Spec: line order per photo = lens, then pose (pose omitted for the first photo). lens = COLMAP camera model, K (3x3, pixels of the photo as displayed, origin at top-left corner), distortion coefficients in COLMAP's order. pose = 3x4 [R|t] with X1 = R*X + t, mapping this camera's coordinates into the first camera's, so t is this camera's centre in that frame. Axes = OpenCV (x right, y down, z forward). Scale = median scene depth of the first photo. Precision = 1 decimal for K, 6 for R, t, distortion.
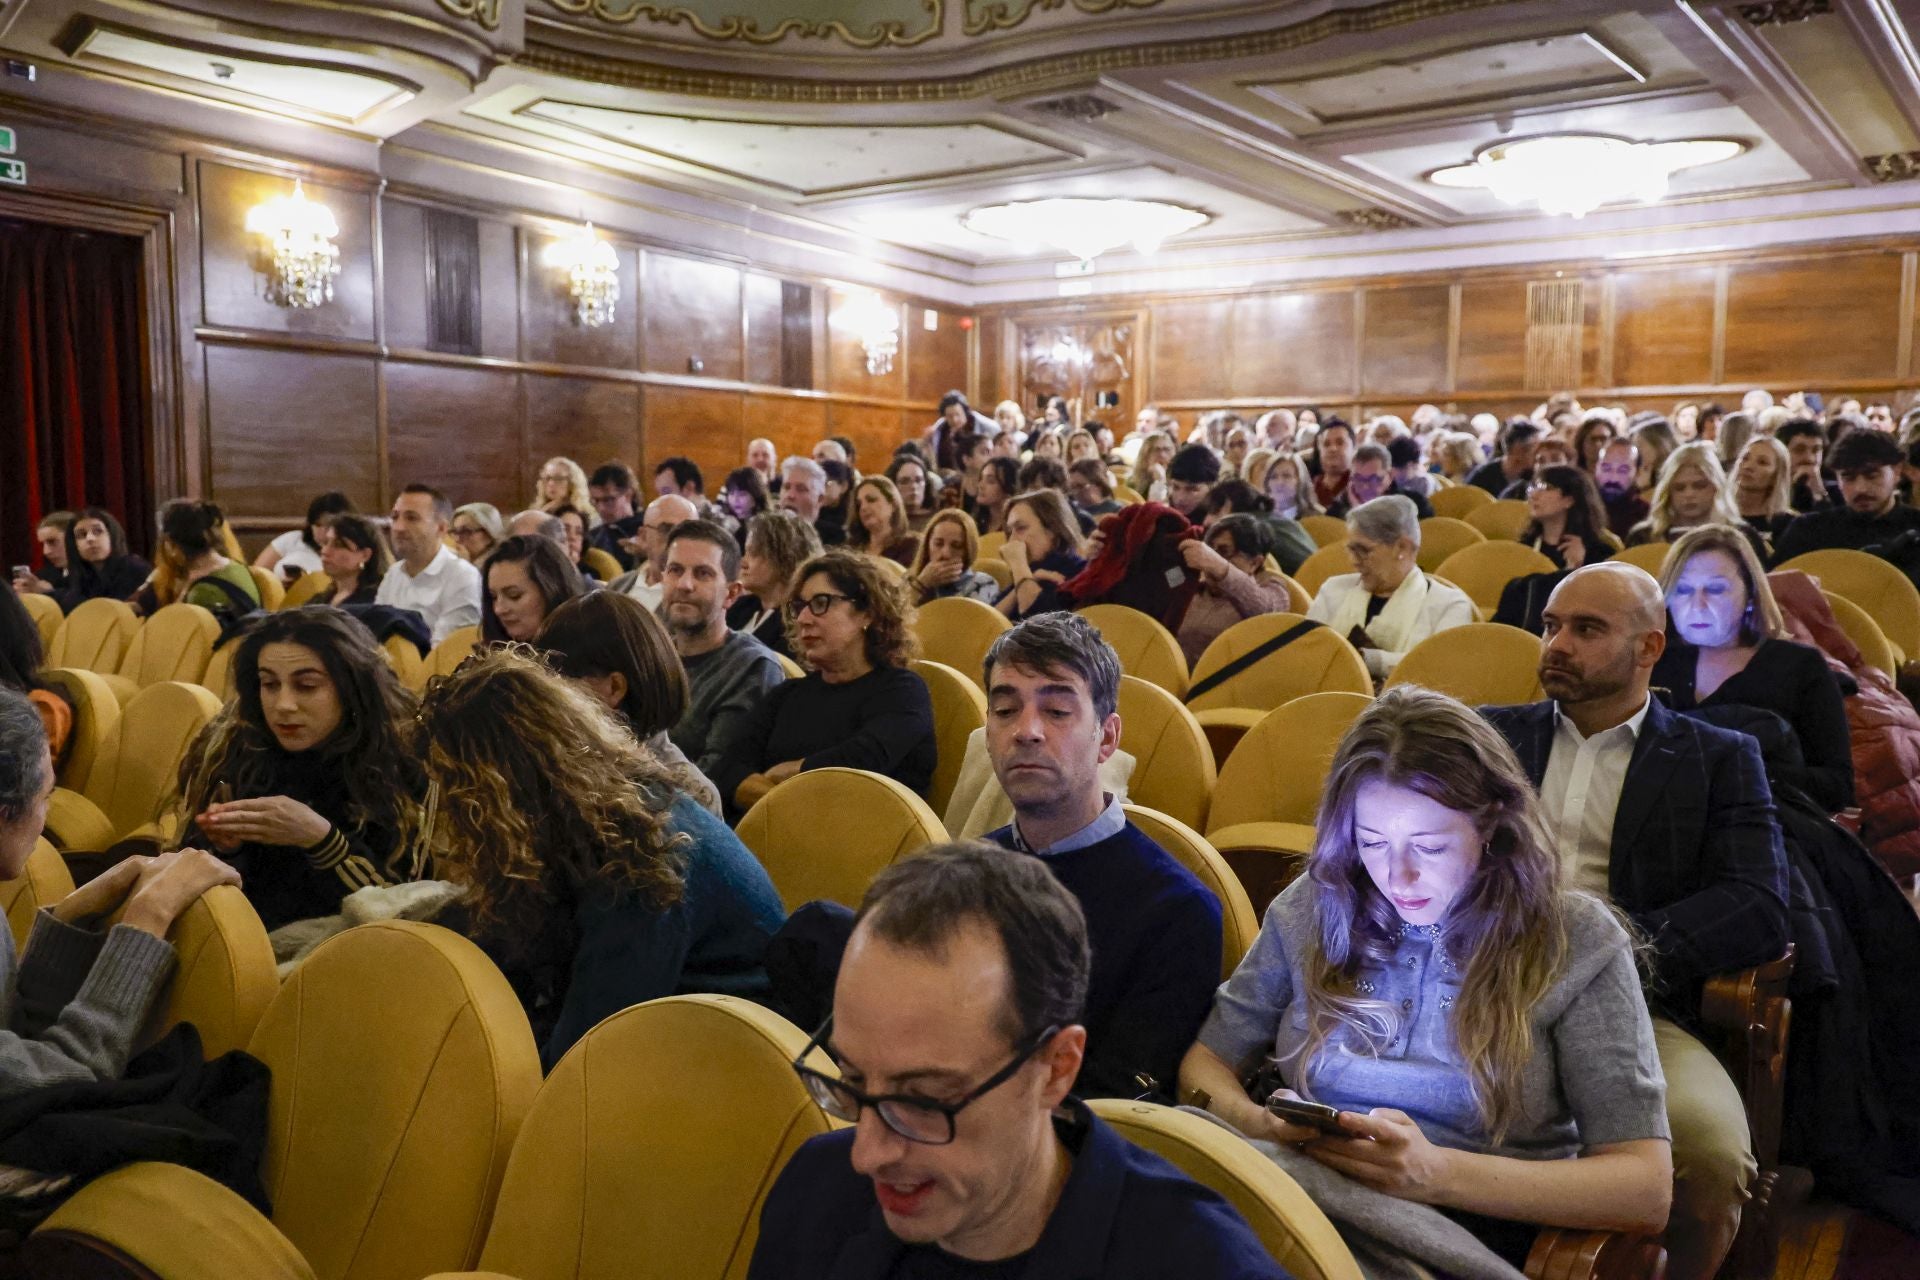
lens RADIAL K [[1763.6, 0, 960.0], [0, 1763.6, 640.0], [0, 0, 1]] dist [0.008037, 0.008850]
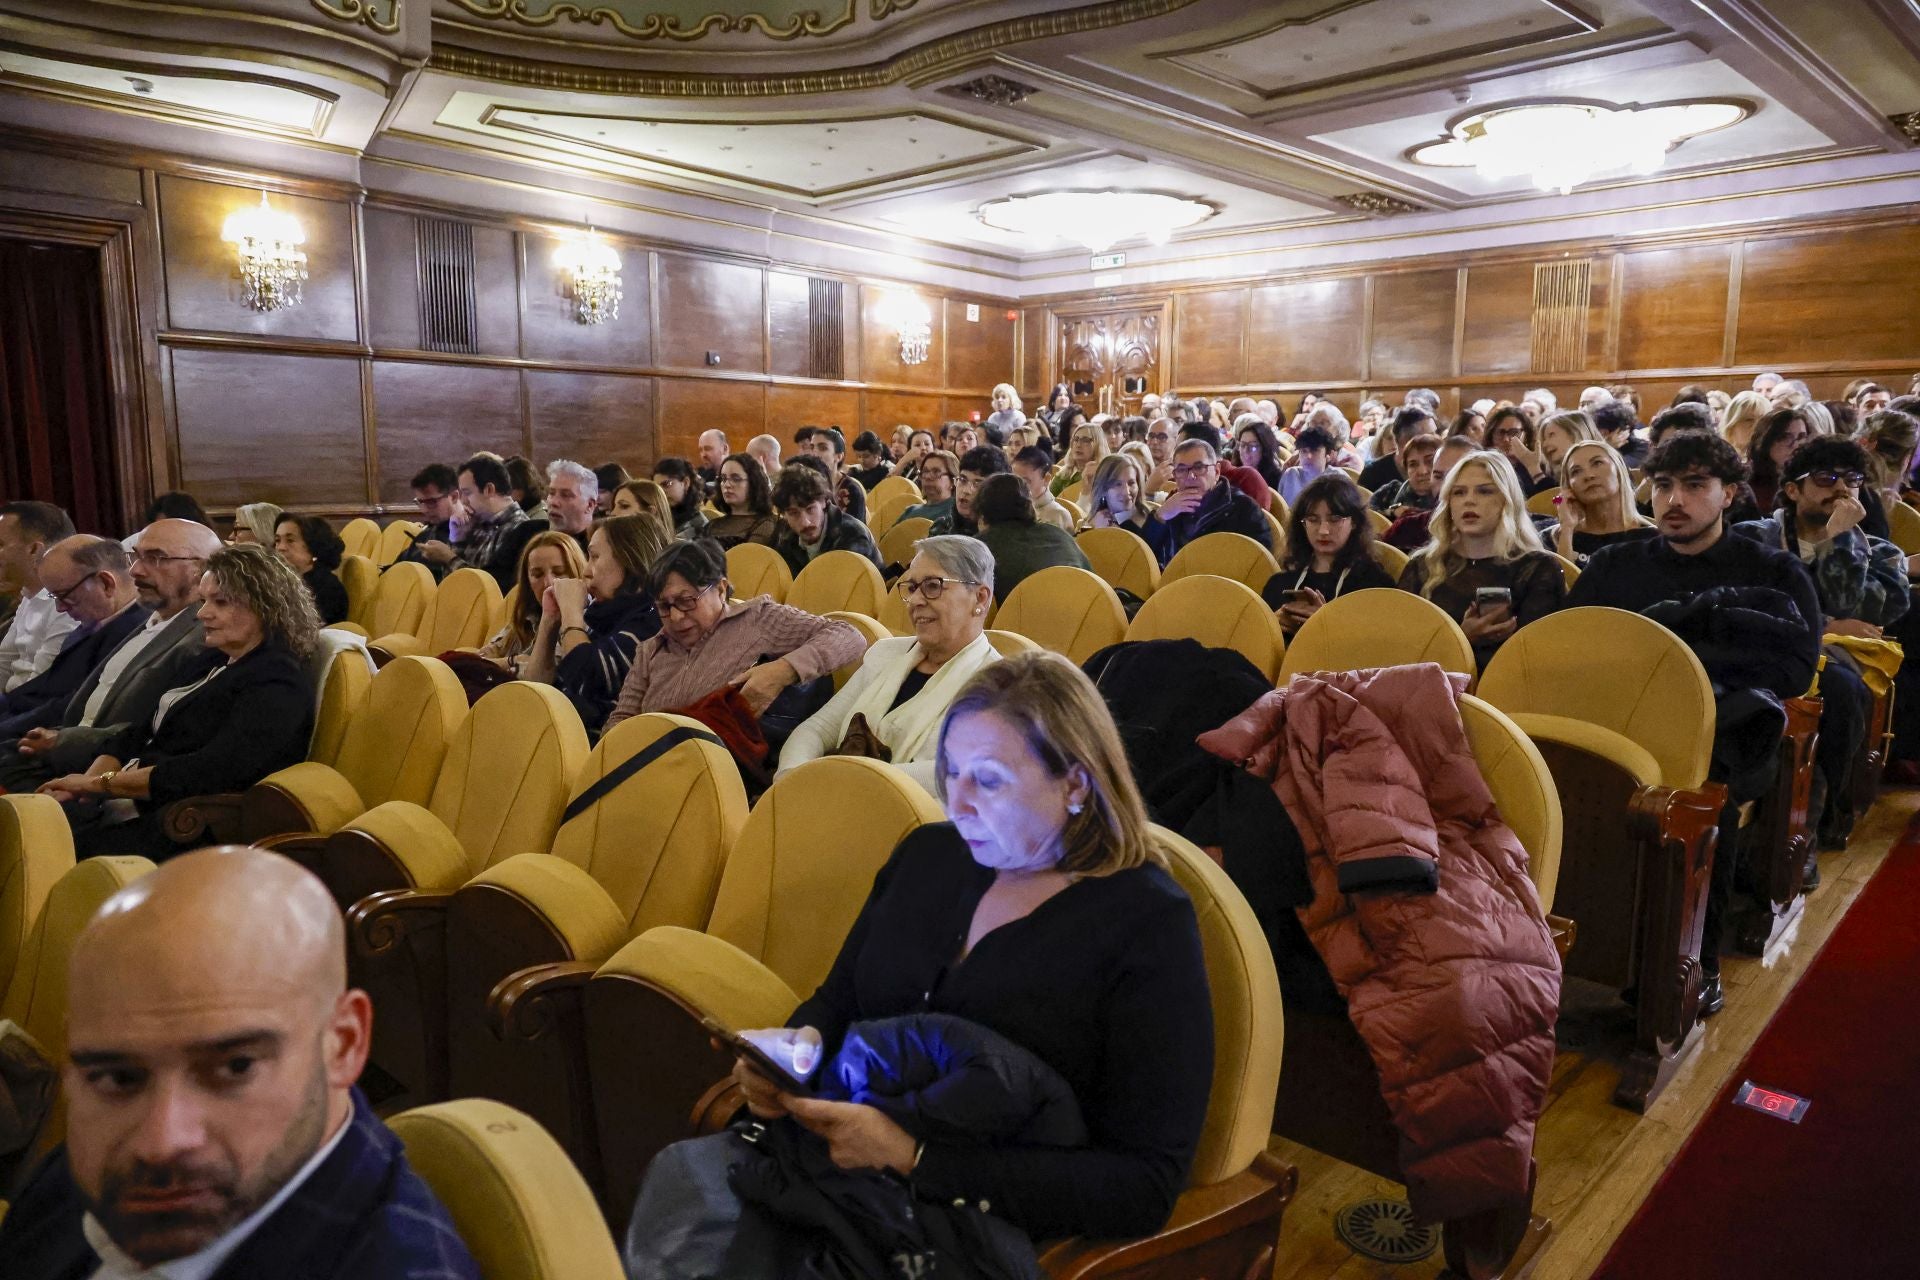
lens RADIAL K [[1405.4, 0, 960.0], [0, 1405.4, 640.0], [0, 0, 1]] dist [0.000526, 0.000228]
pose [[0.985945, 0.020907, -0.165757, 0.160662], [-0.013014, 0.998736, 0.048559, -0.030495], [0.166563, -0.045719, 0.984970, 0.187653]]
